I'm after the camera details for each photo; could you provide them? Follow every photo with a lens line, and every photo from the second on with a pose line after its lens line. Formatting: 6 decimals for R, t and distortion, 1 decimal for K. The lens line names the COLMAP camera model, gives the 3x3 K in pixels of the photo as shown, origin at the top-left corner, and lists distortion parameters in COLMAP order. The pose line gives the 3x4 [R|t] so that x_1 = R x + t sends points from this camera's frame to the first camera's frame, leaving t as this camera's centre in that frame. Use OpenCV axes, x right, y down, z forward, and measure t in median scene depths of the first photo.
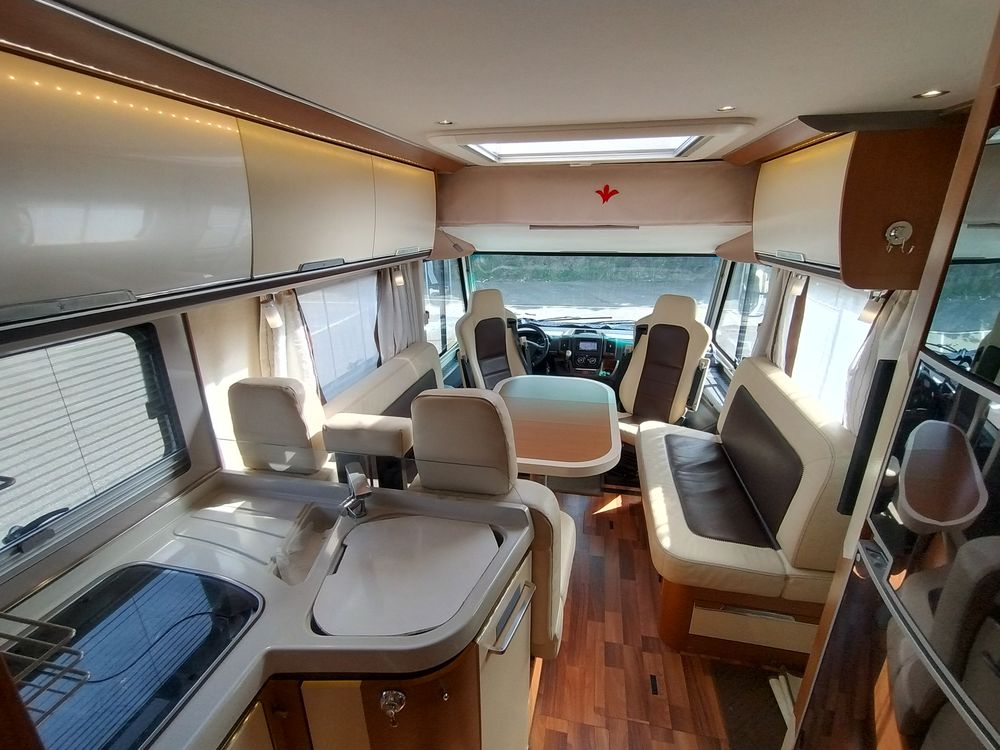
lens RADIAL K [[460.1, 0, 497.9], [0, 460.1, 376.9], [0, 0, 1]] dist [0.000012, 0.000003]
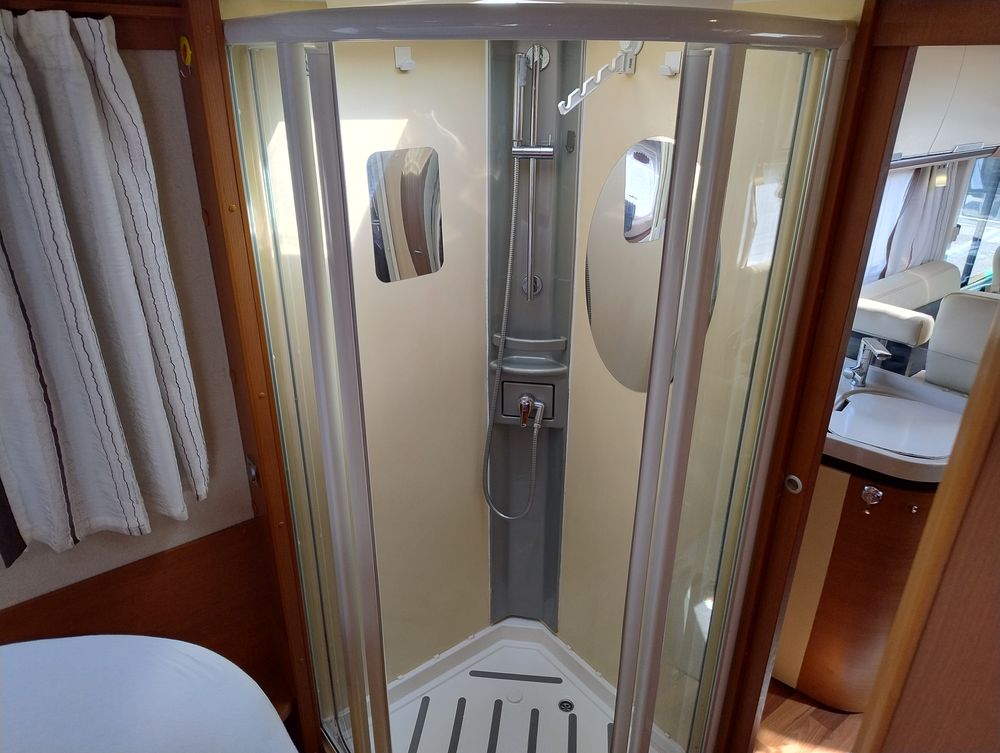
lens RADIAL K [[697.2, 0, 499.1], [0, 697.2, 374.4], [0, 0, 1]] dist [-0.005680, -0.002021]
pose [[0.757023, 0.283187, -0.588831, 0.017739], [-0.227460, 0.959045, 0.168804, 0.091525], [0.612518, 0.006147, 0.790432, -0.462641]]
